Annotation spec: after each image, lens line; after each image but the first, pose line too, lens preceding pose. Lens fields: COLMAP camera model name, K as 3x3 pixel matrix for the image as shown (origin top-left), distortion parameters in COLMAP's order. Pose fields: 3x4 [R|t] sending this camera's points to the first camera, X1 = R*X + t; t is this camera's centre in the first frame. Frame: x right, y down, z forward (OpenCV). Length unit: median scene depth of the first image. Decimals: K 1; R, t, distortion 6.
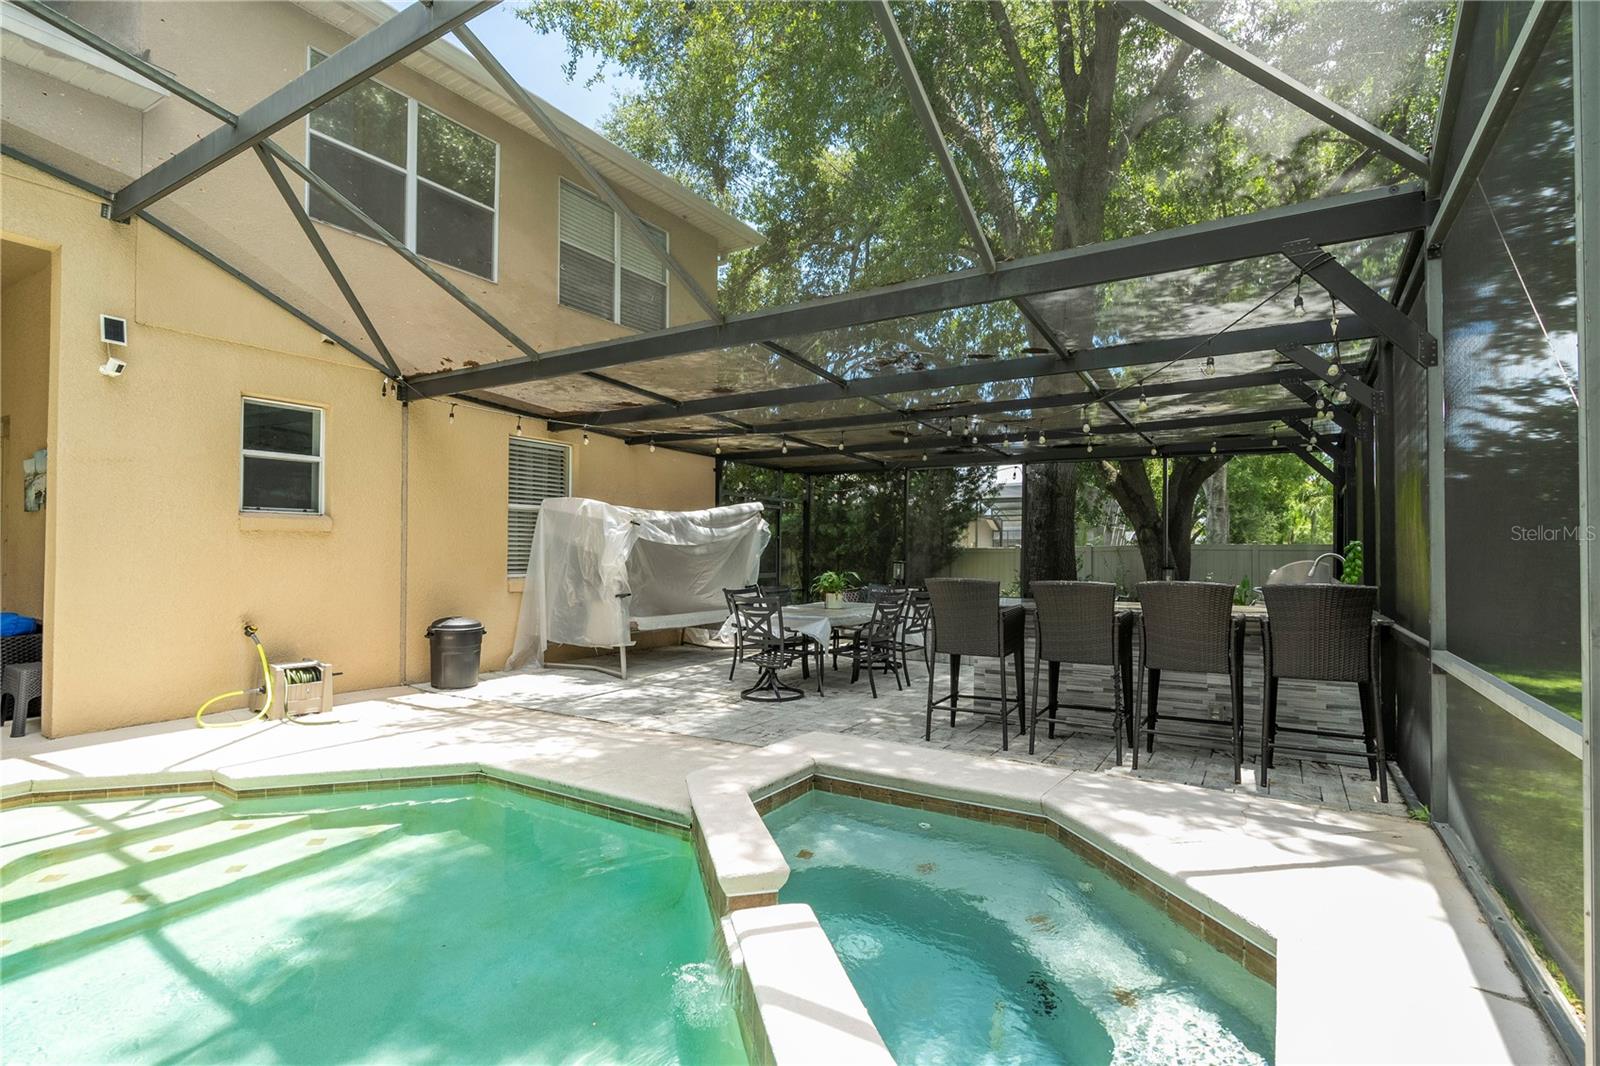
lens RADIAL K [[728.4, 0, 784.5], [0, 728.4, 538.9], [0, 0, 1]] dist [-0.004216, 0.002769]
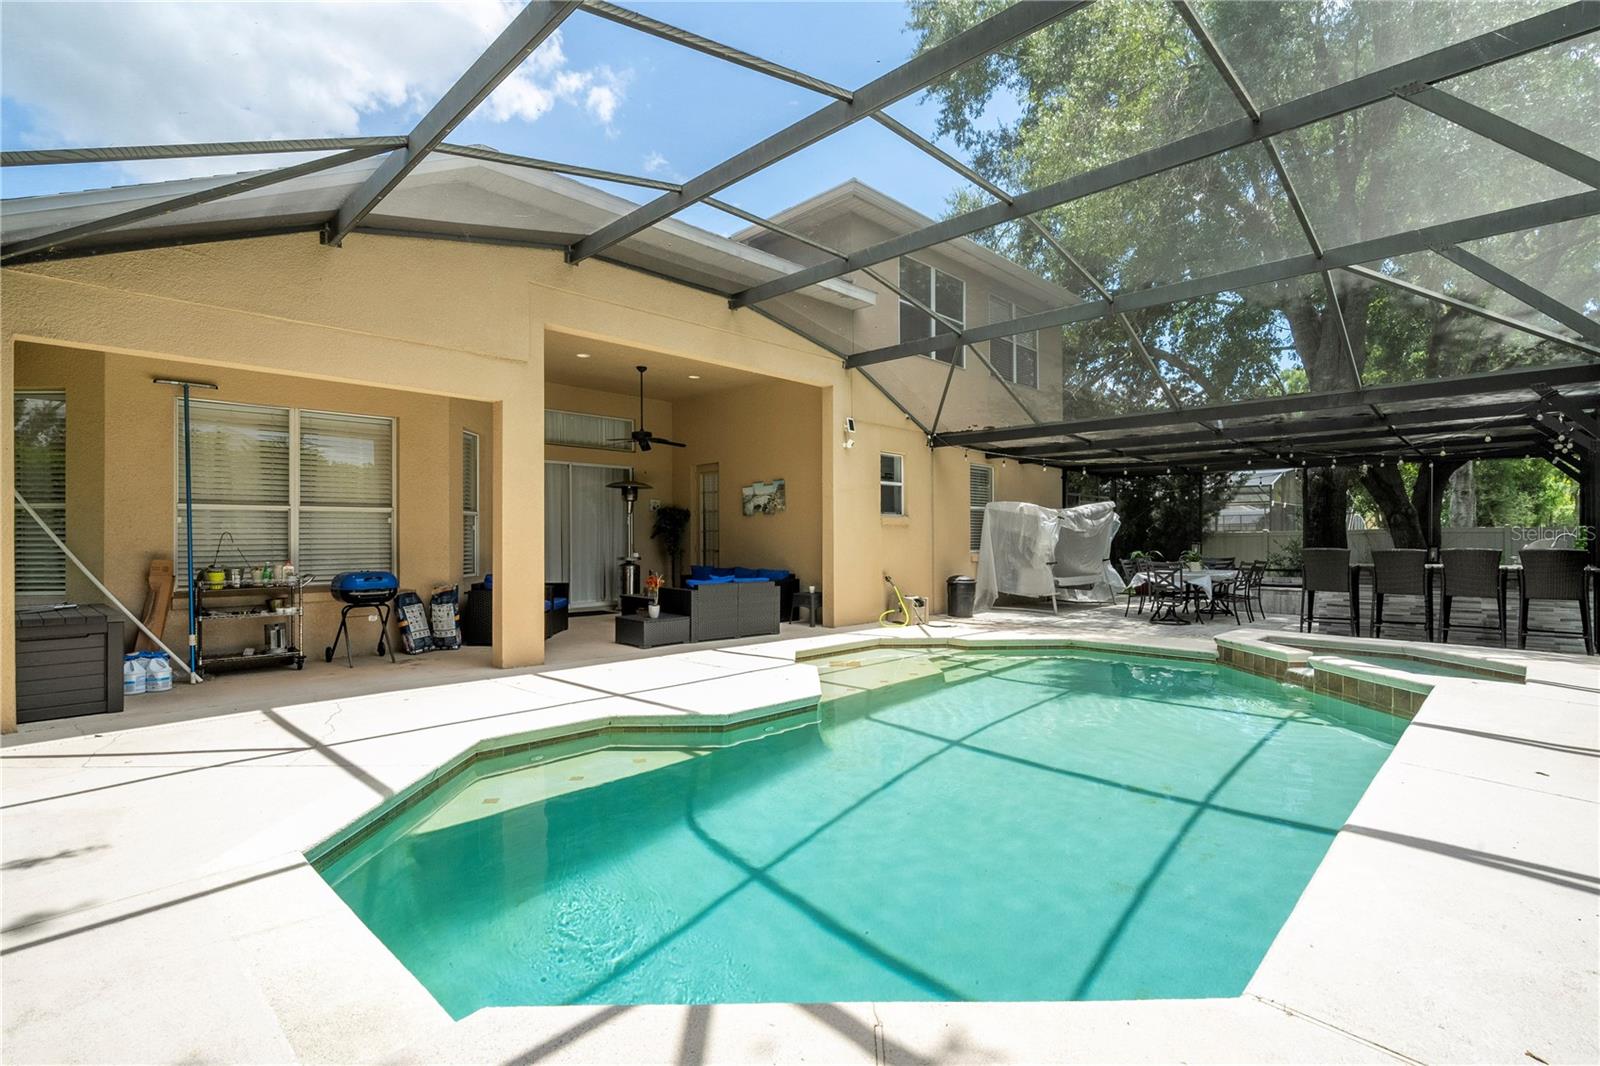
lens RADIAL K [[728.4, 0, 816.5], [0, 728.4, 532.5], [0, 0, 1]] dist [-0.004216, 0.002769]
pose [[0.983368, -0.007493, -0.181472, -0.426731], [0.009137, 0.999924, 0.008227, -0.007189], [0.181397, -0.009748, 0.983362, -0.638747]]
